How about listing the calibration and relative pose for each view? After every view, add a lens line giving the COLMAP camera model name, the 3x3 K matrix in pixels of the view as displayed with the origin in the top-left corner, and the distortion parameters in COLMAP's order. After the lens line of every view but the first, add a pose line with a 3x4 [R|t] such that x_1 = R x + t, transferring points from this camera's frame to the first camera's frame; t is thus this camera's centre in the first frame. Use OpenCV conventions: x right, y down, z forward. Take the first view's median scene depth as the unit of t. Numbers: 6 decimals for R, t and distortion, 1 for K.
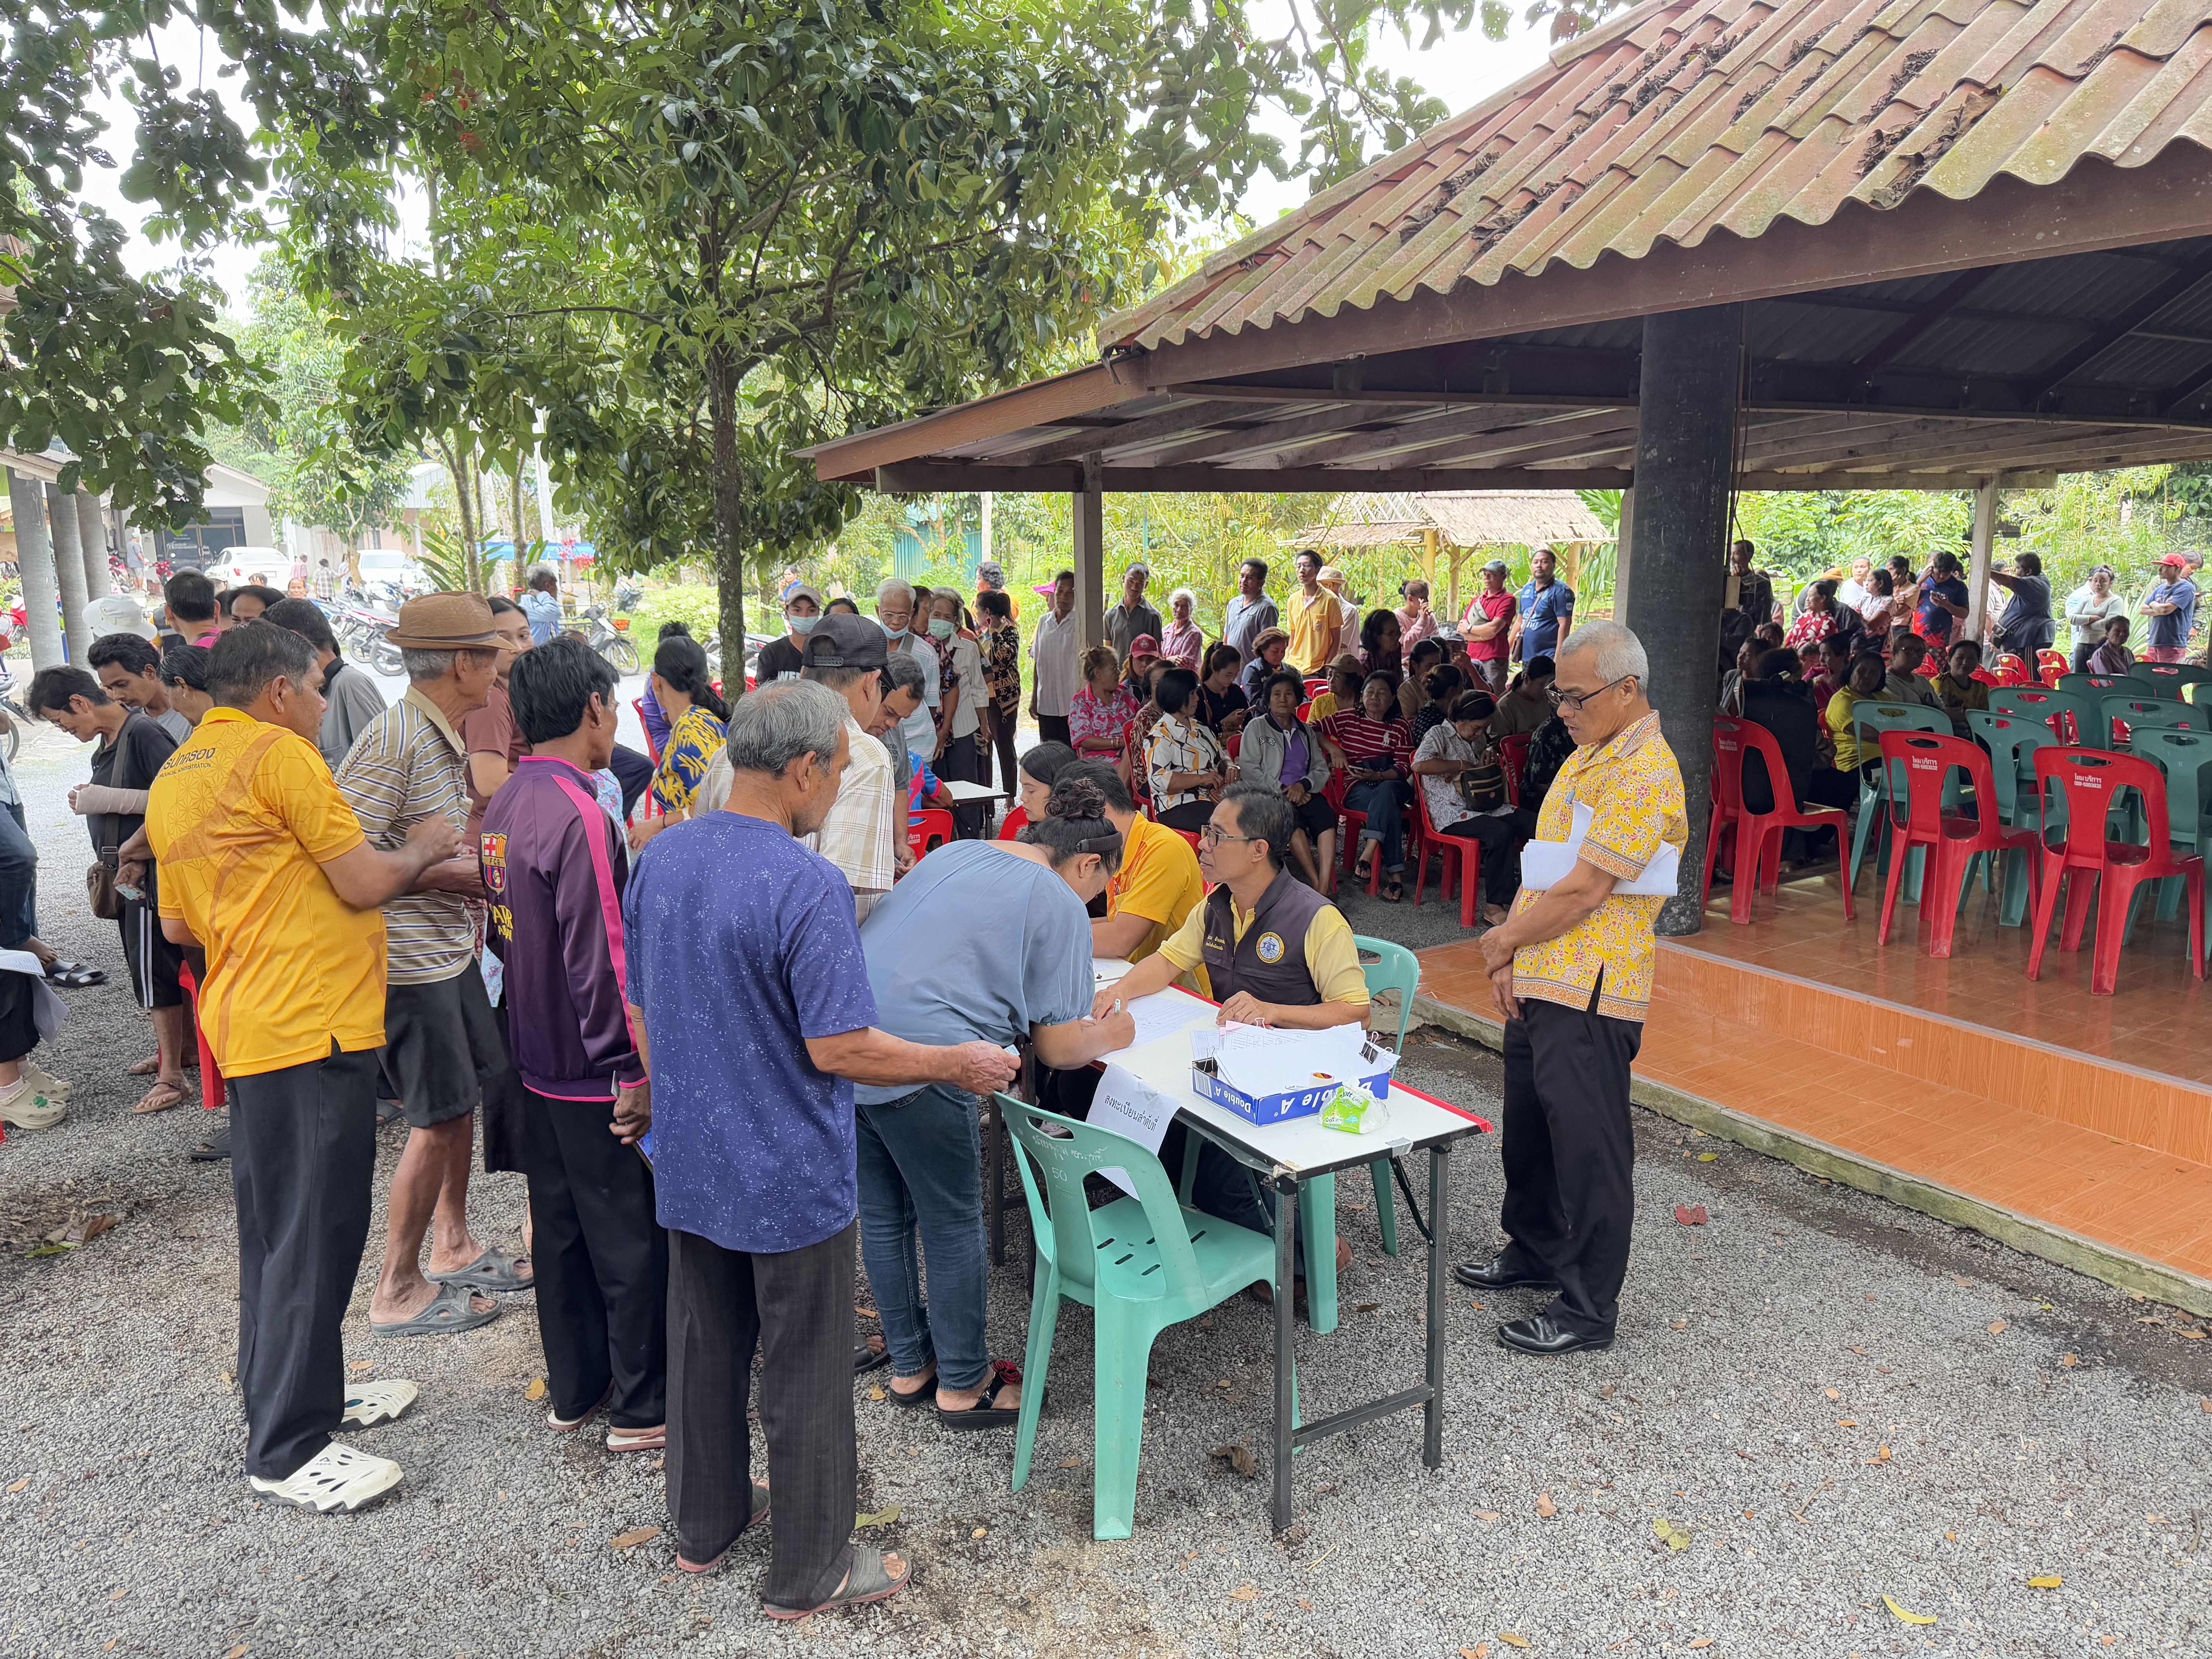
lens RADIAL K [[1594.7, 0, 1108.3], [0, 1594.7, 813.1], [0, 0, 1]] dist [0.080526, -0.055469]
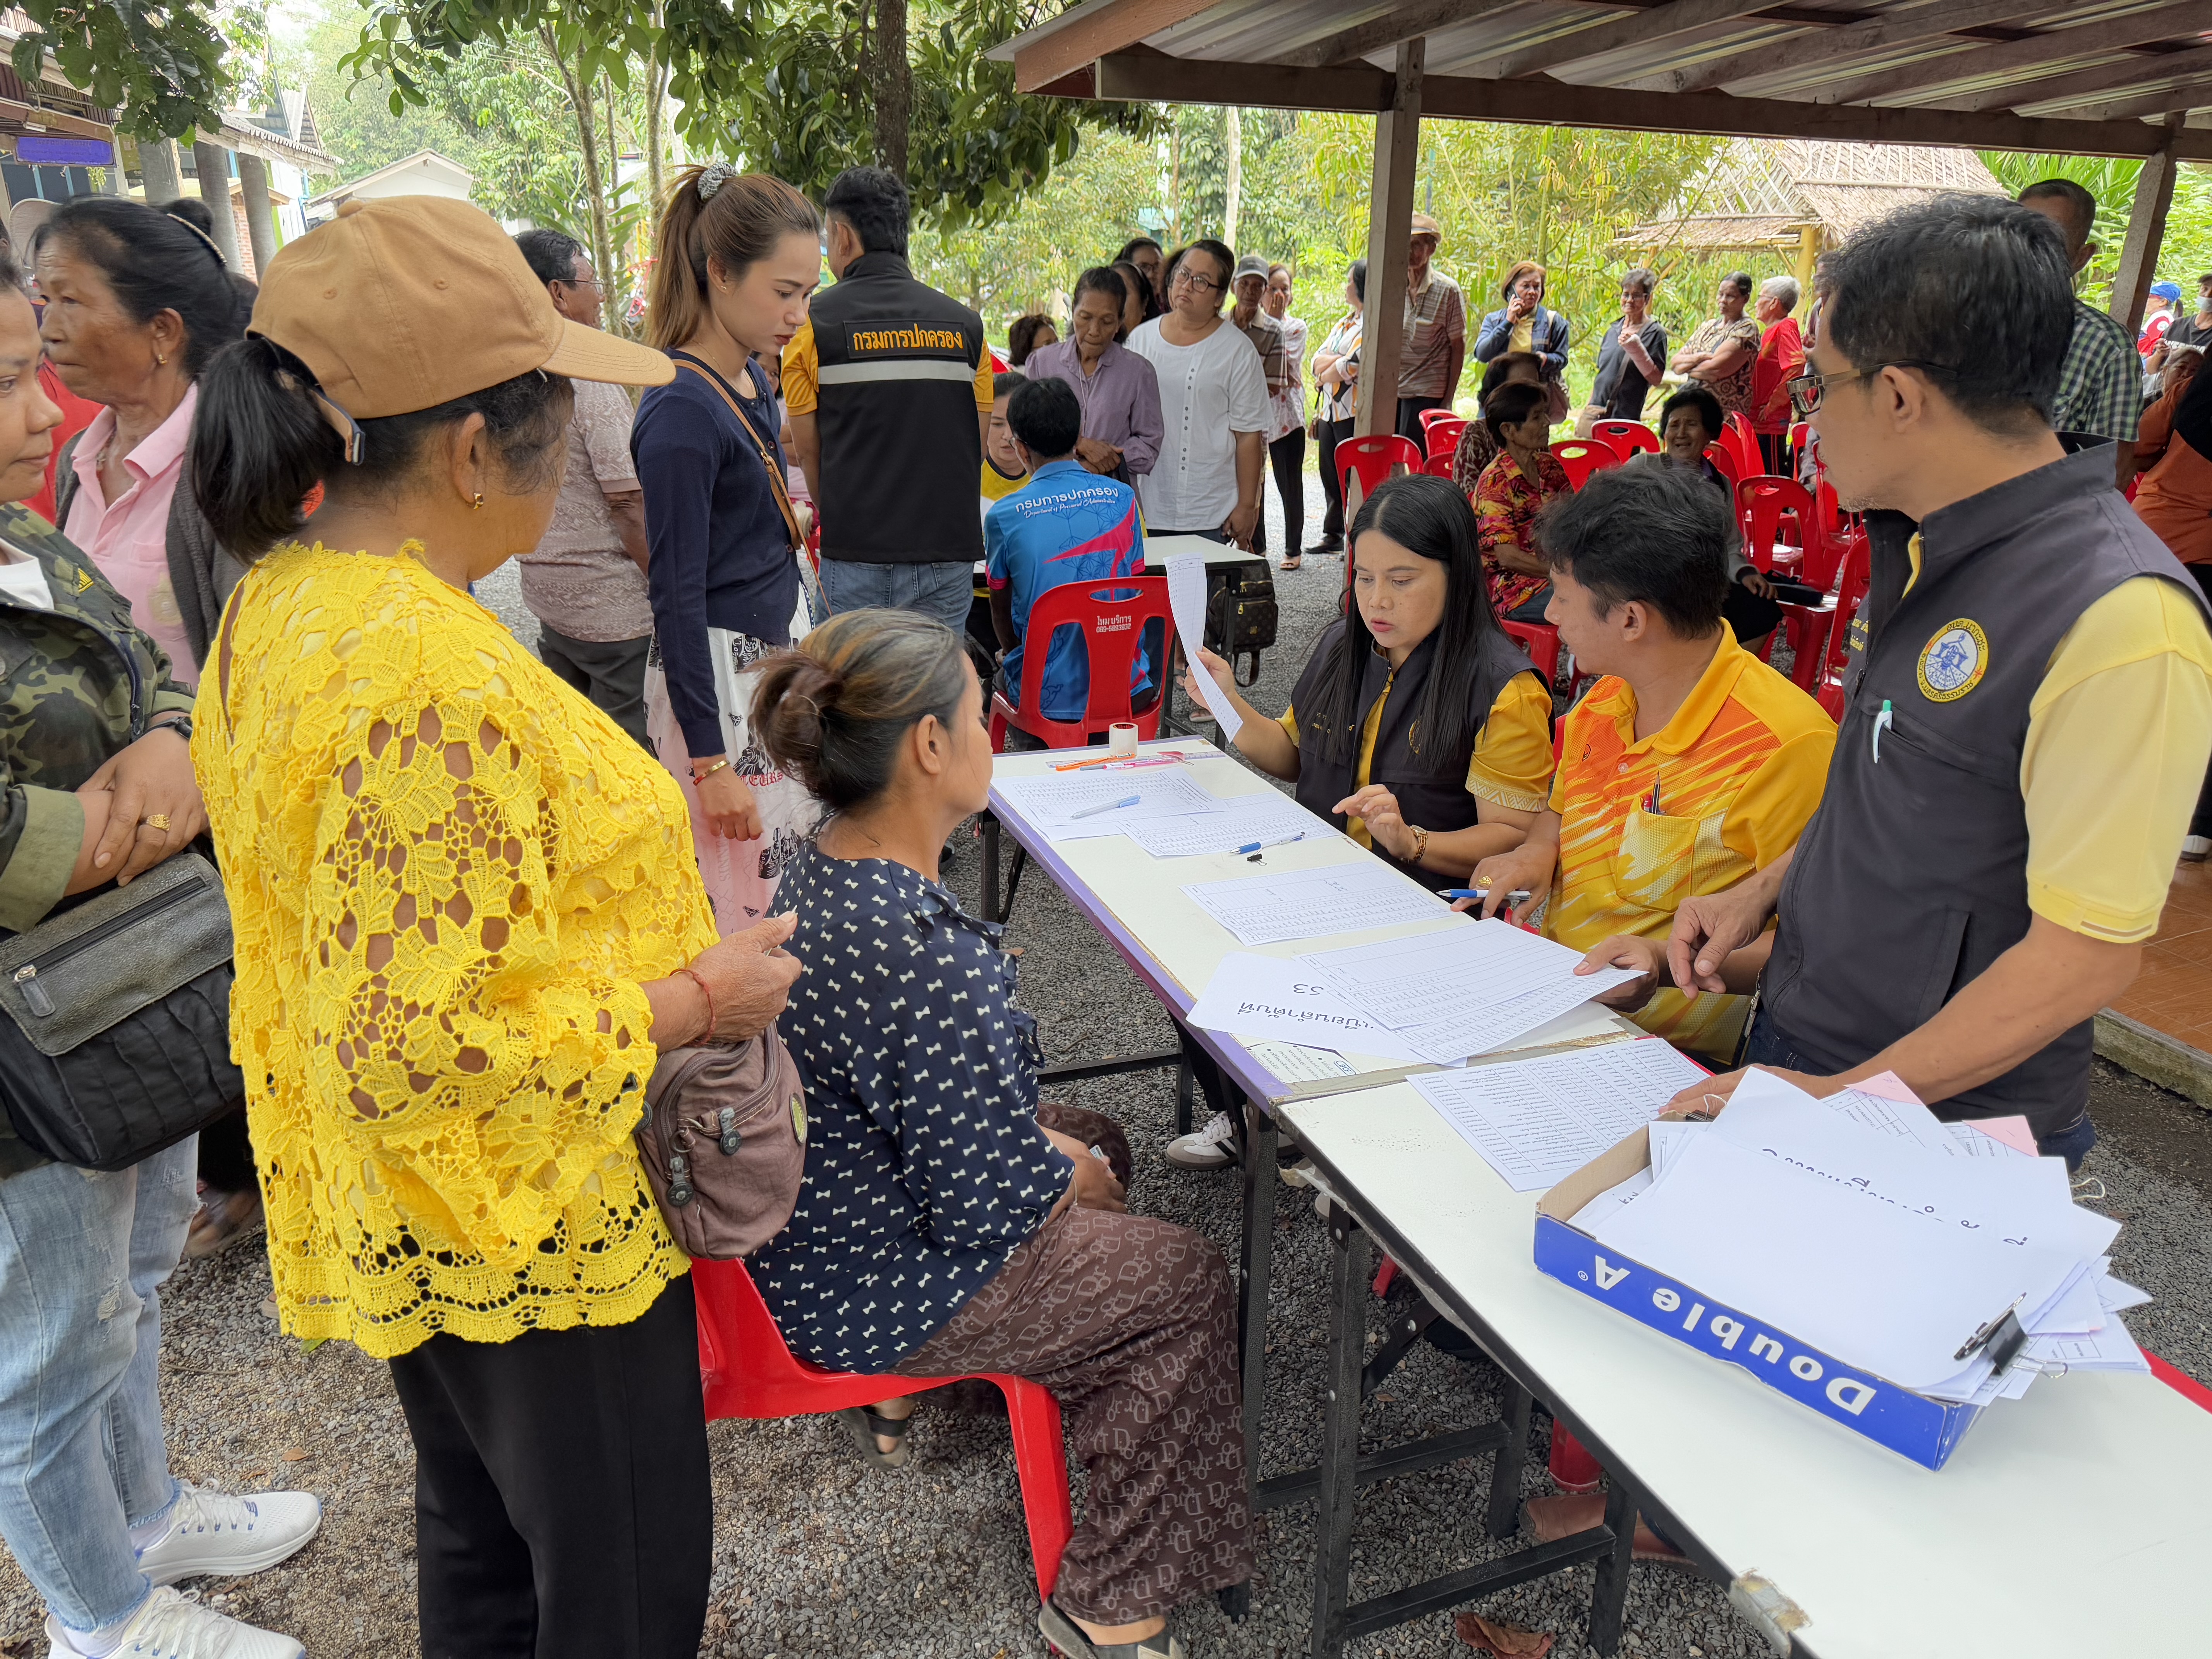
lens RADIAL K [[1613.4, 0, 1118.7], [0, 1613.4, 839.2], [0, 0, 1]] dist [-0.000577, 0.005617]
pose [[0.990506, 0.070262, -0.118159, -0.030183], [-0.049166, 0.983727, 0.172813, -0.007005], [0.128379, -0.165363, 0.977842, 0.269136]]
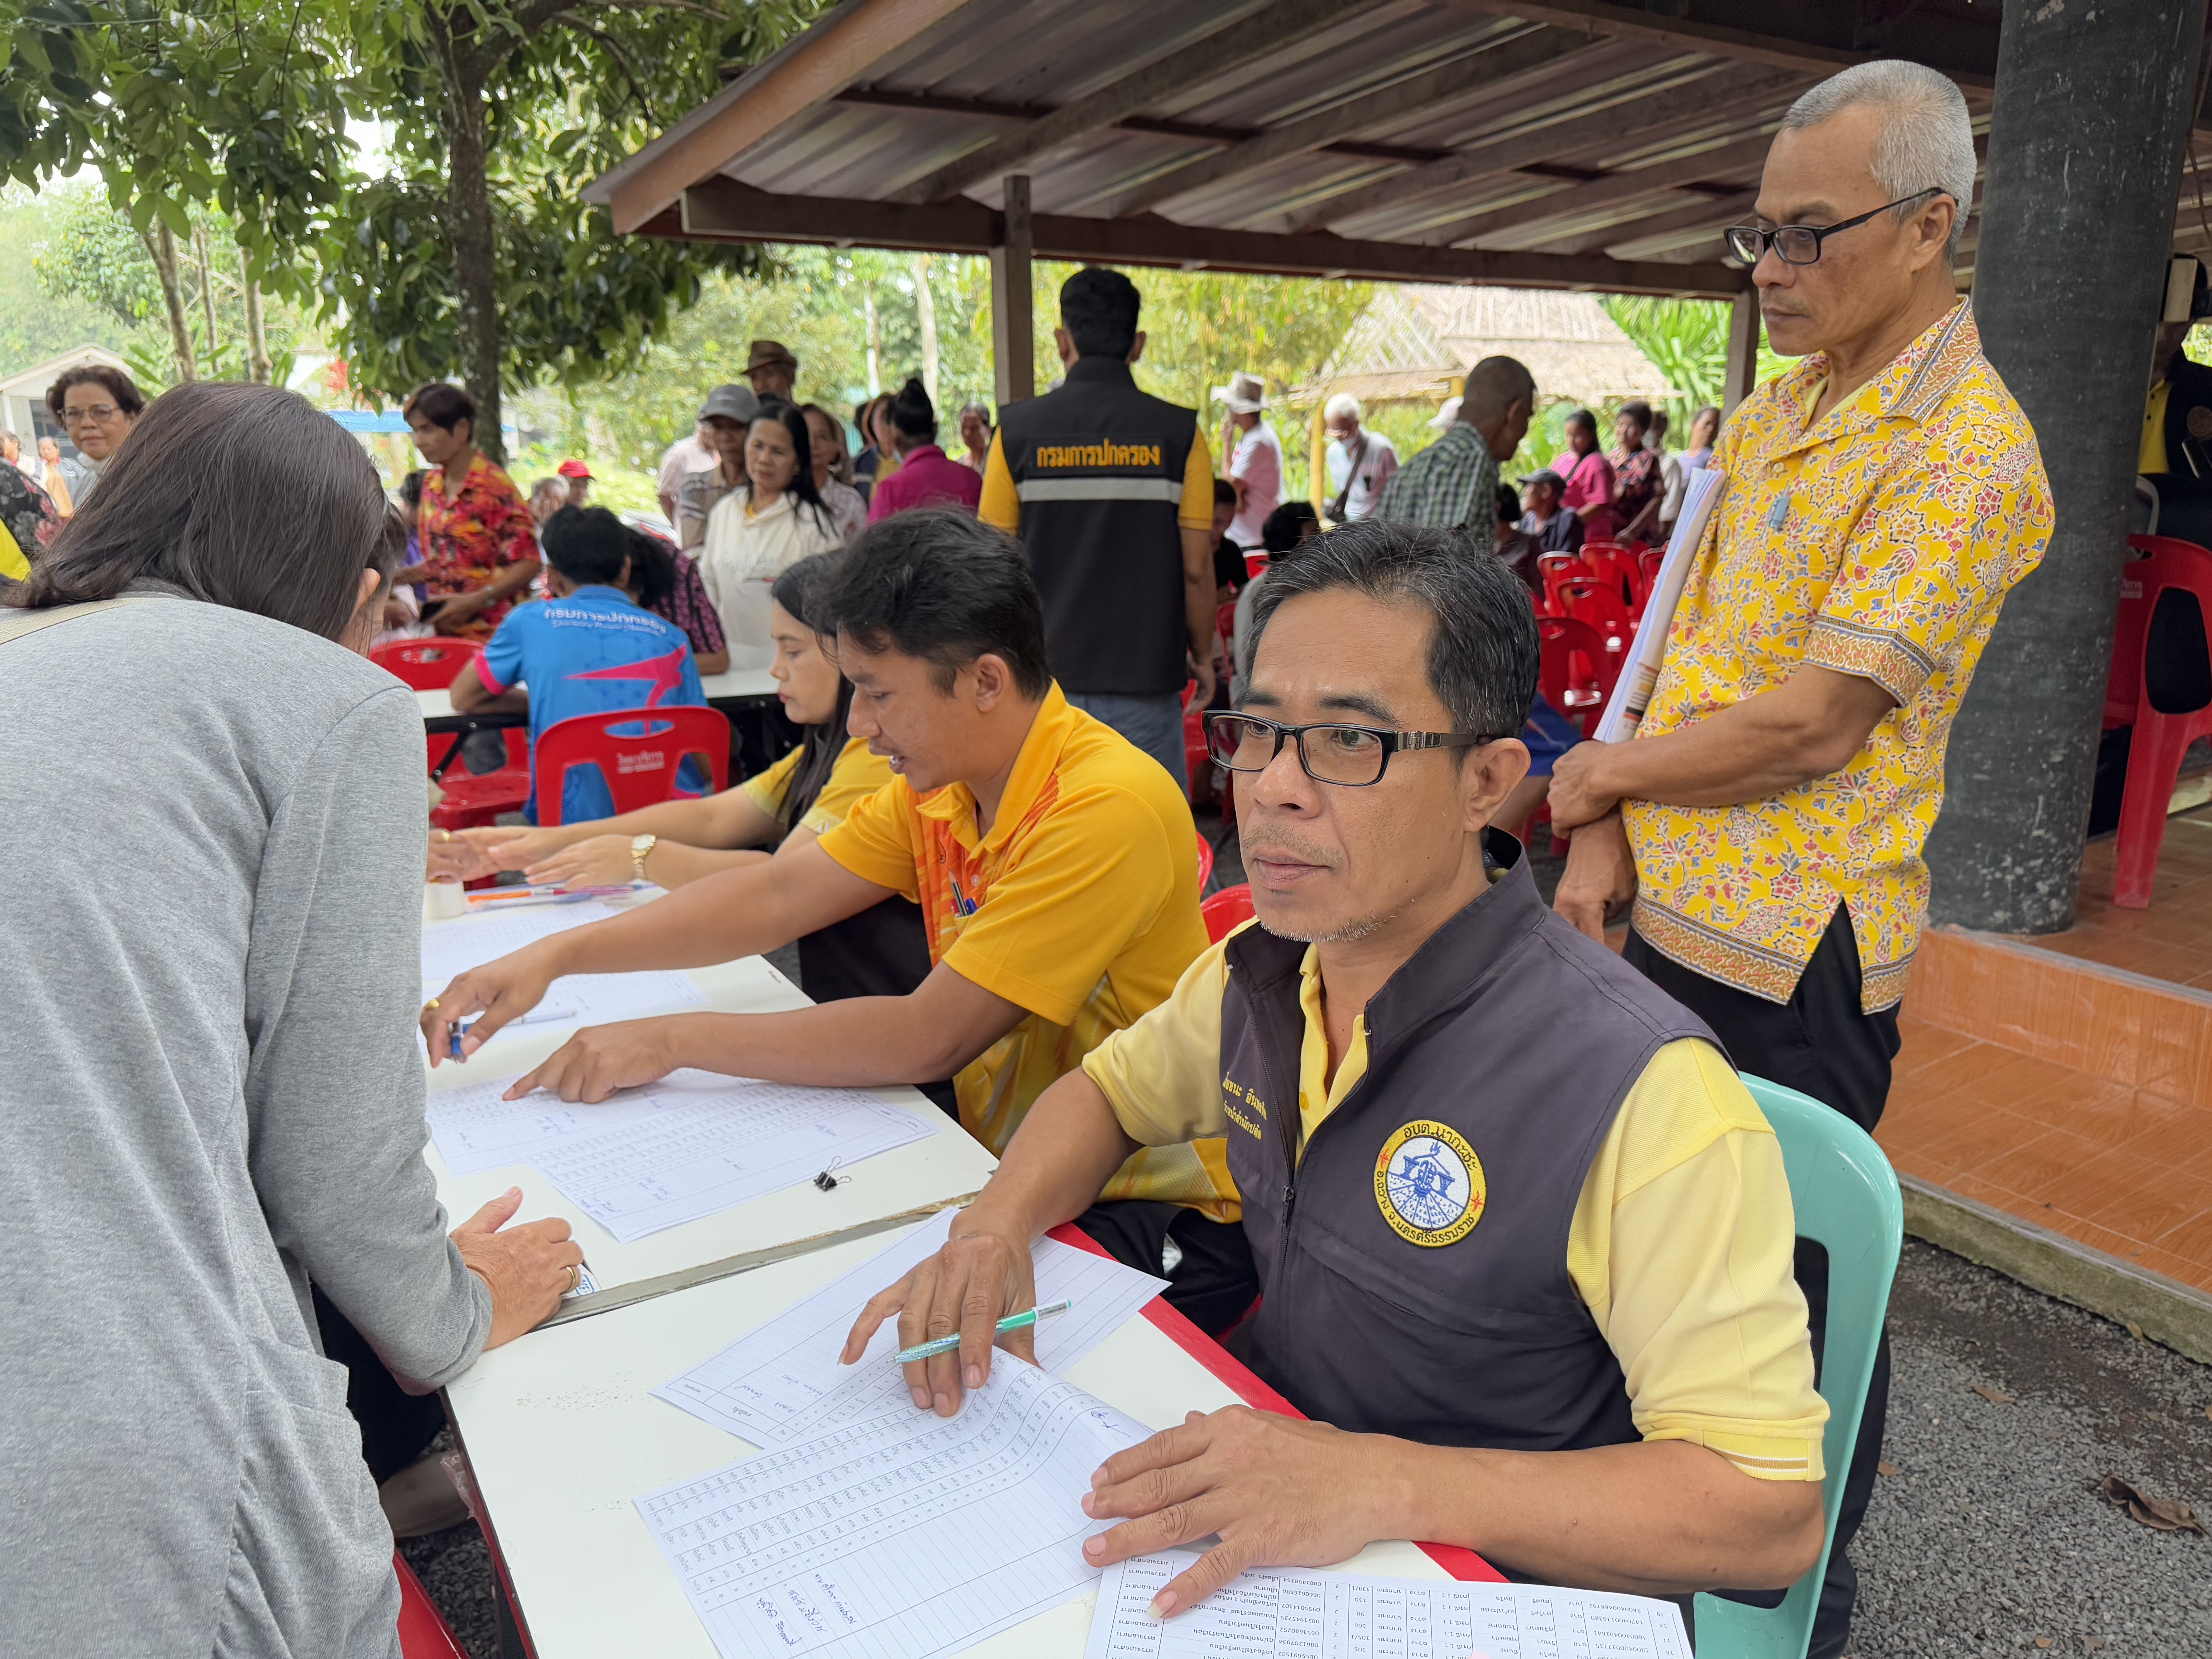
lens RADIAL K [[1621.3, 0, 1138.1], [0, 1621.3, 801.7], [0, 0, 1]] dist [-0.001951, -0.004296]
pose [[0.999449, -0.003505, 0.032998, 0.019013], [0.002097, 0.999090, 0.042600, 0.004973], [-0.033118, -0.042507, 0.998547, 0.323355]]
